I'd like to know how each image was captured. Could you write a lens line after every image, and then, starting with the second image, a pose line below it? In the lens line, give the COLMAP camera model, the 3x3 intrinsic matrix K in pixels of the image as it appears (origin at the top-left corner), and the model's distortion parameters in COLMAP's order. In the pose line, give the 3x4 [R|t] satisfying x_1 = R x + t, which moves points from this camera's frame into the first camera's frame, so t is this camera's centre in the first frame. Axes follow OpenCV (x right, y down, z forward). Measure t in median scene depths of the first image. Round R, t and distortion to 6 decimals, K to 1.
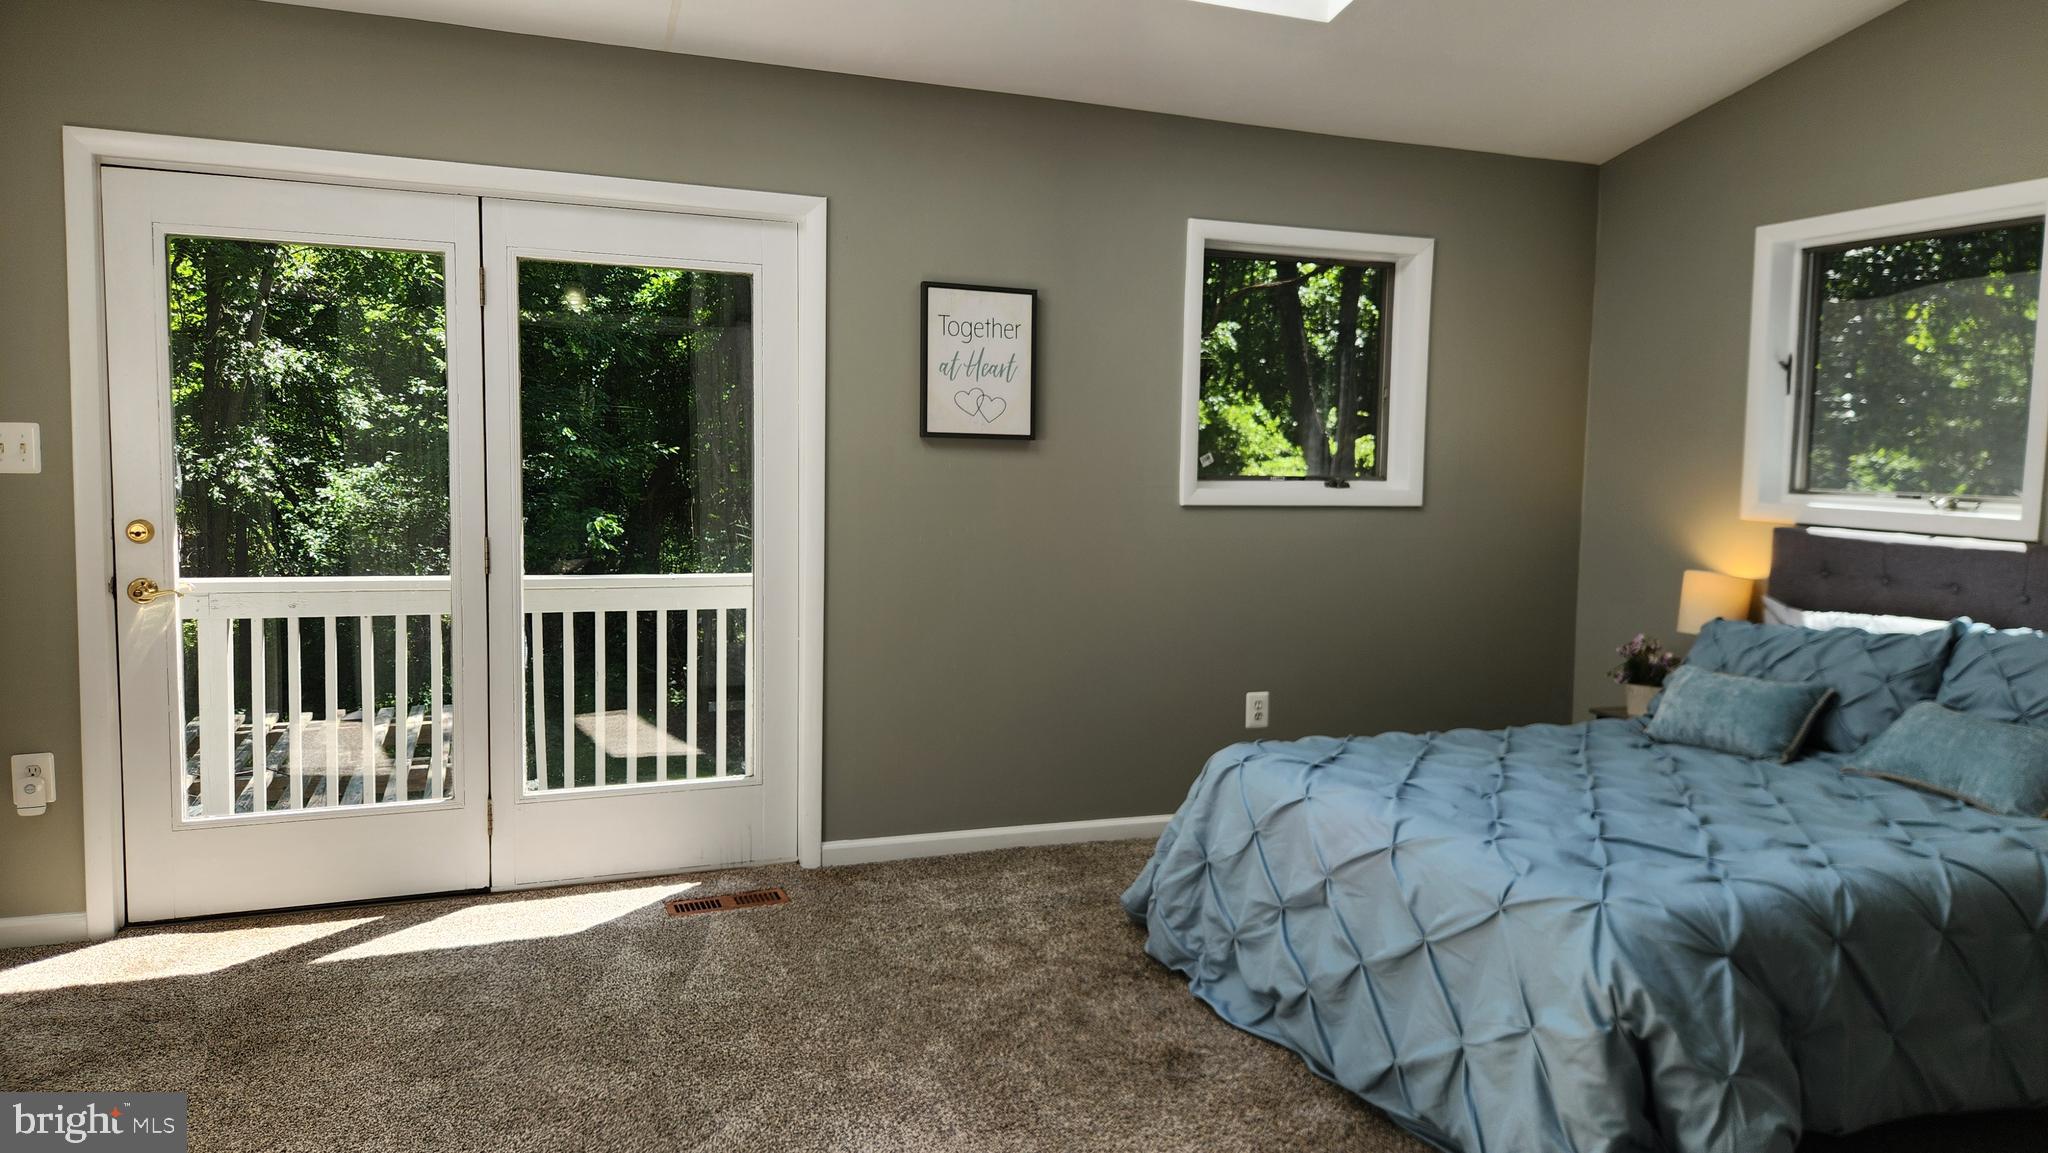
lens RADIAL K [[1373.0, 0, 1049.7], [0, 1373.0, 568.3], [0, 0, 1]] dist [0.060088, -0.059222]
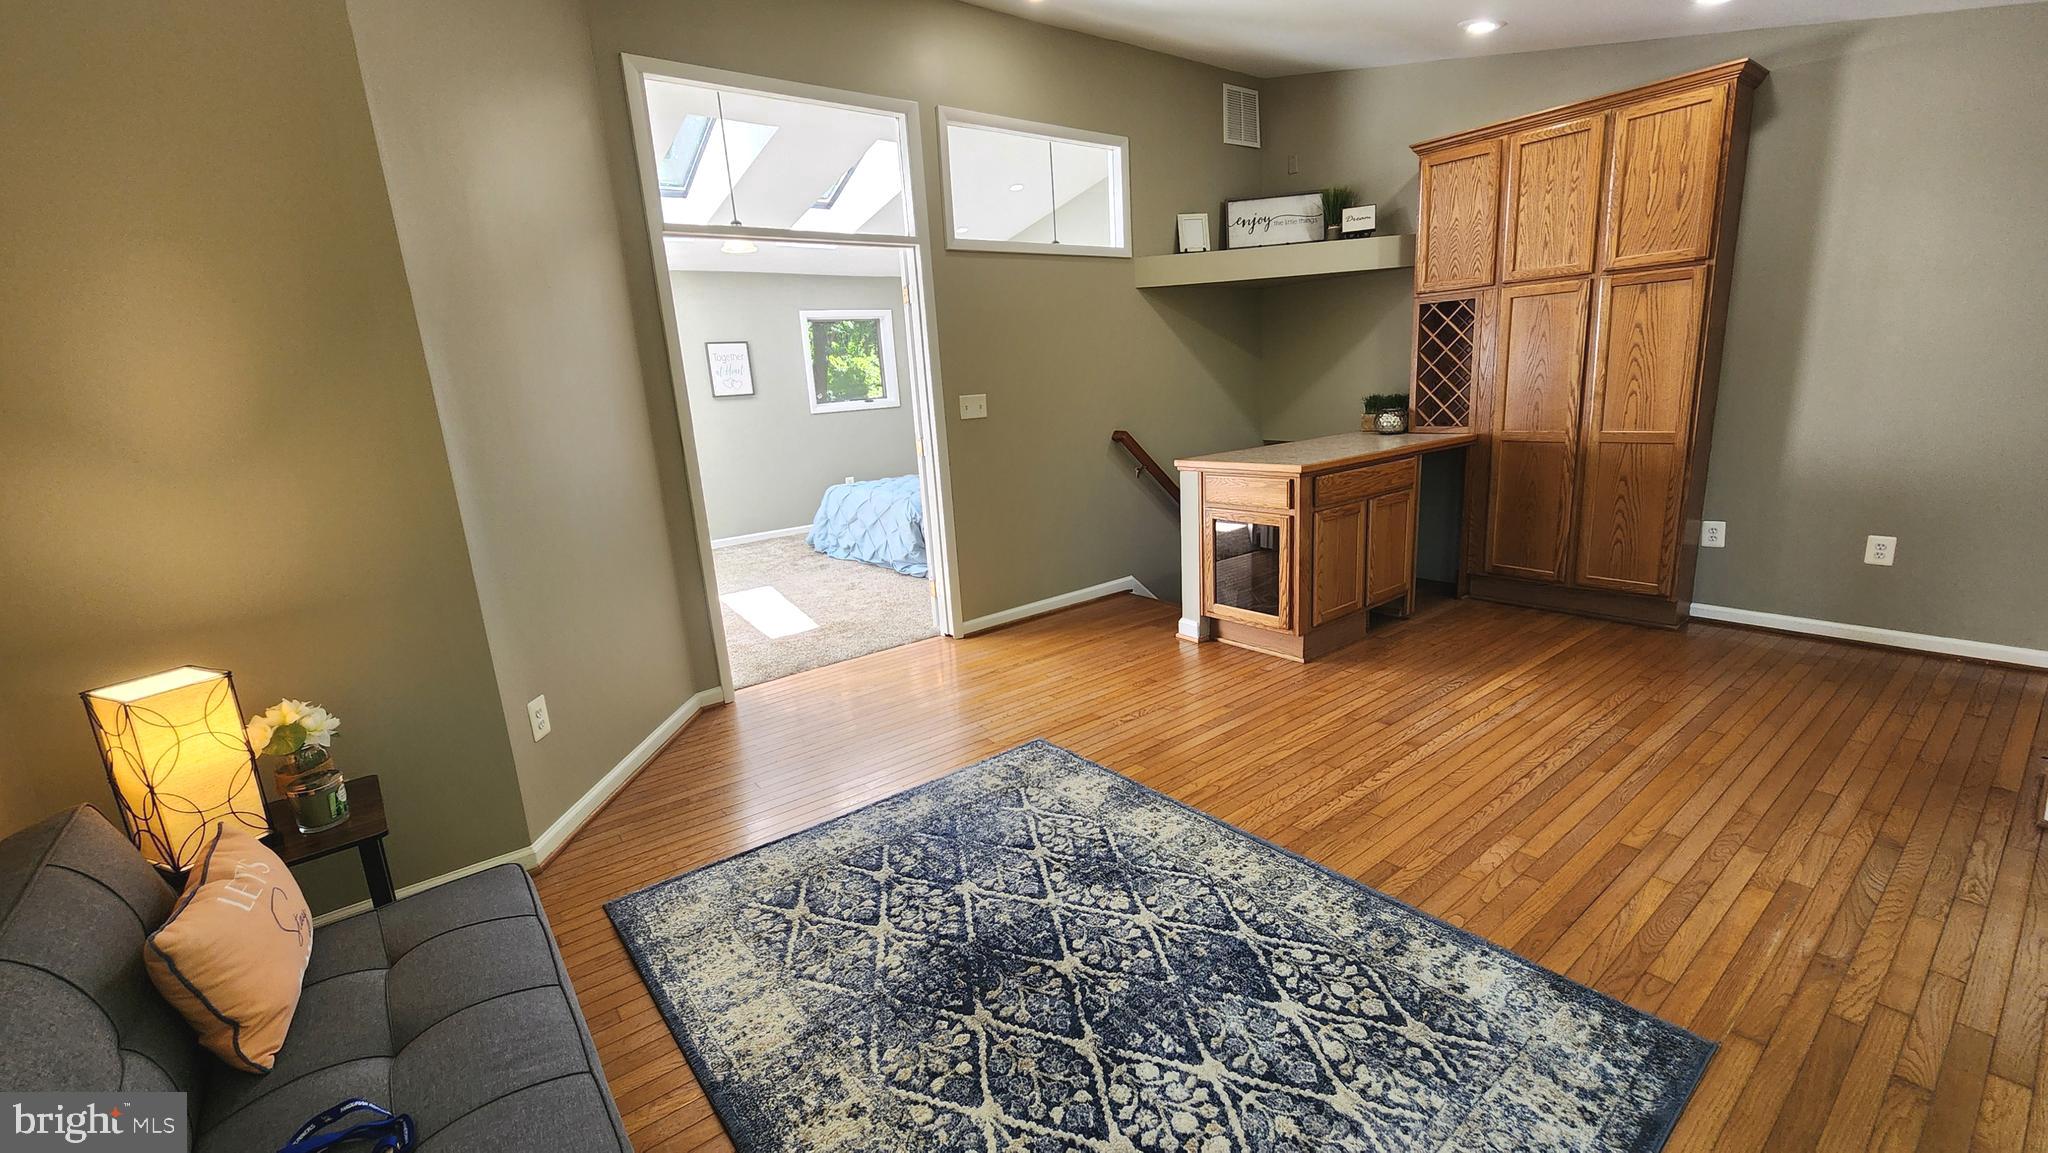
lens RADIAL K [[838.9, 0, 1028.7], [0, 838.9, 564.9], [0, 0, 1]] dist [-0.006378, 0.002339]
pose [[0.950128, -0.143692, 0.276785, -0.002972], [0.104894, 0.983063, 0.150281, 0.057750], [-0.293692, -0.113753, 0.949108, -0.964896]]
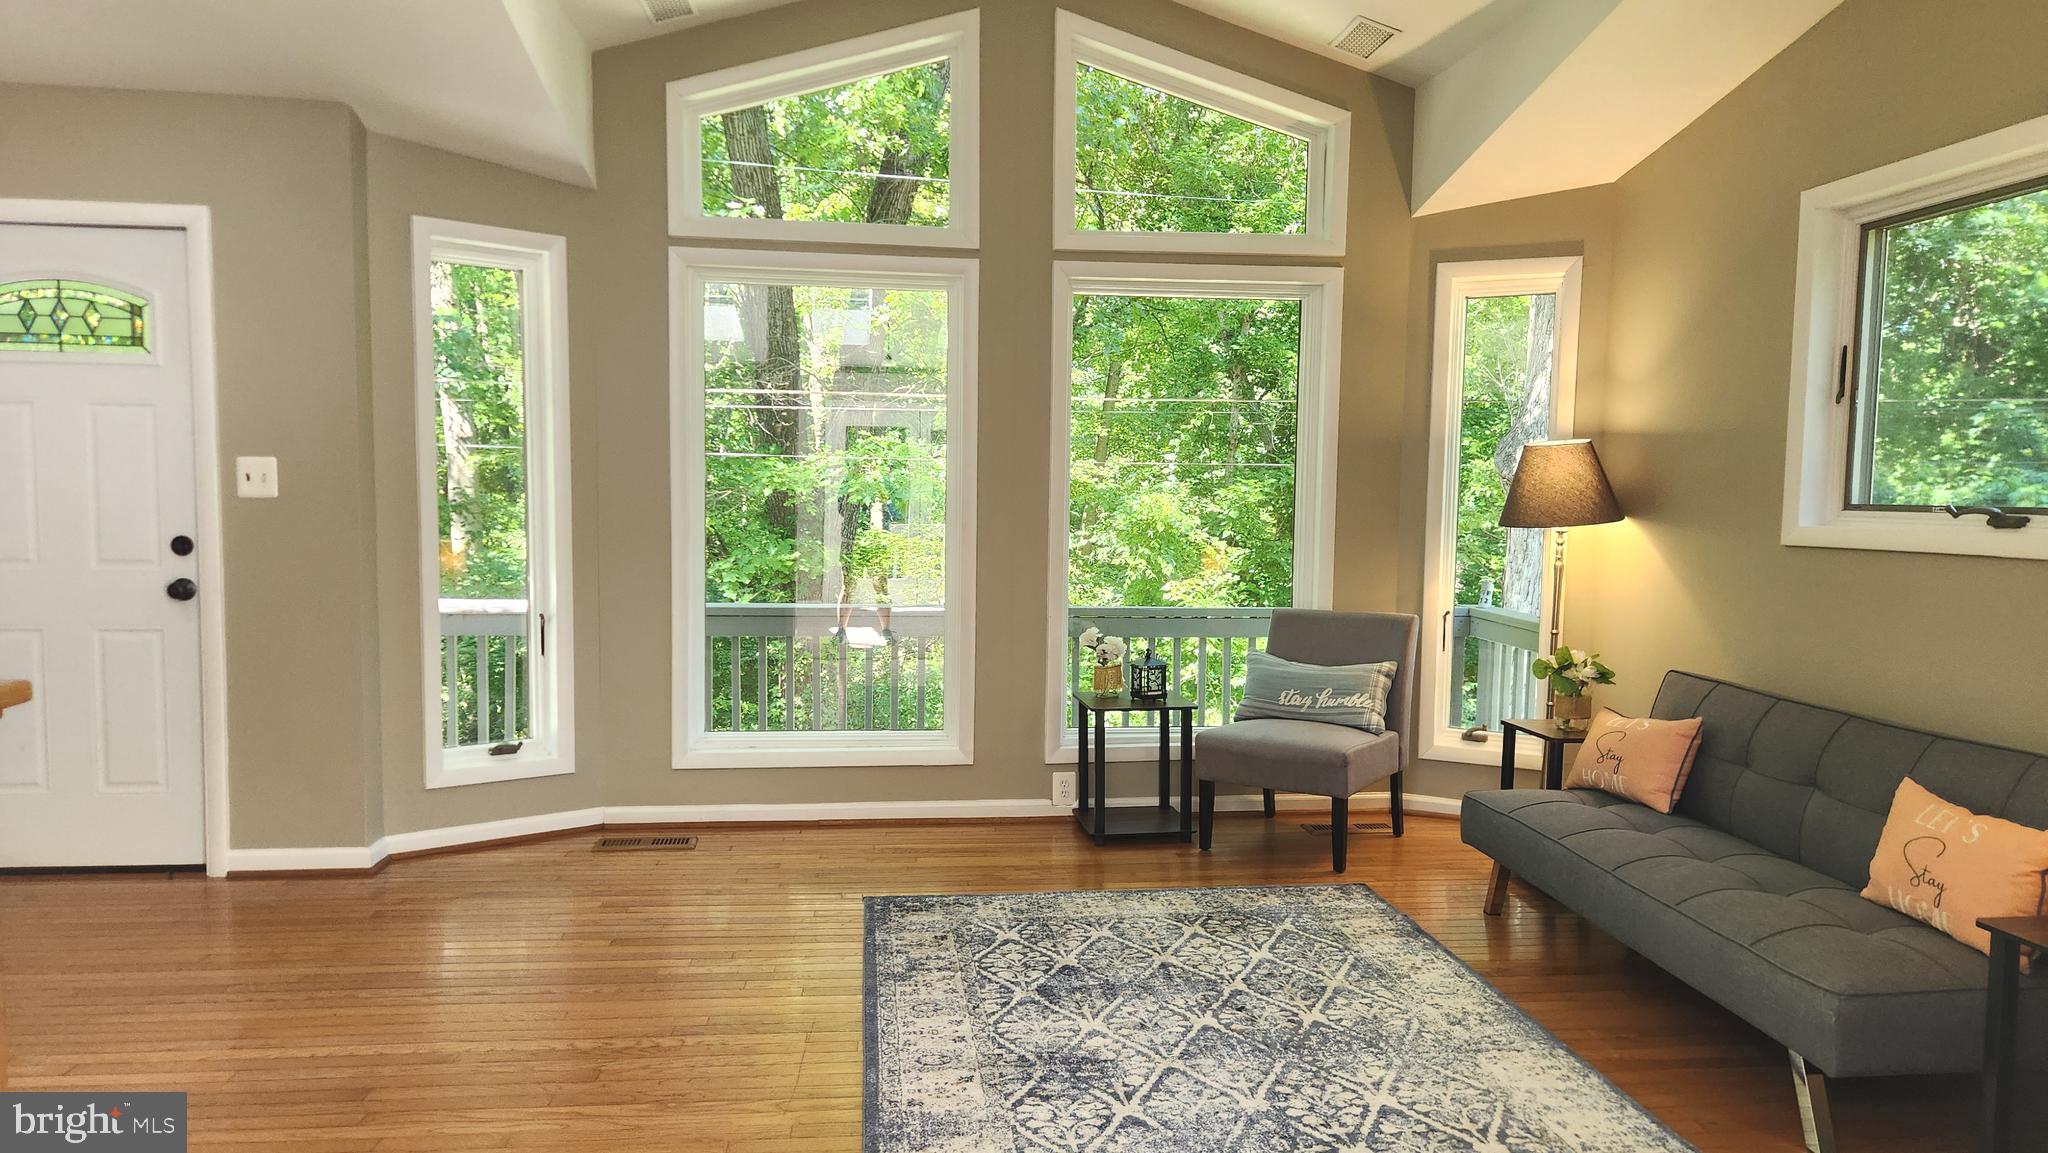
lens RADIAL K [[1373.0, 0, 1006.2], [0, 1373.0, 570.2], [0, 0, 1]] dist [0.060088, -0.059222]
pose [[-0.962063, -0.053083, 0.267613, 0.067711], [-0.014422, 0.989413, 0.144410, -0.080597], [-0.272446, 0.135072, -0.952643, 1.540538]]
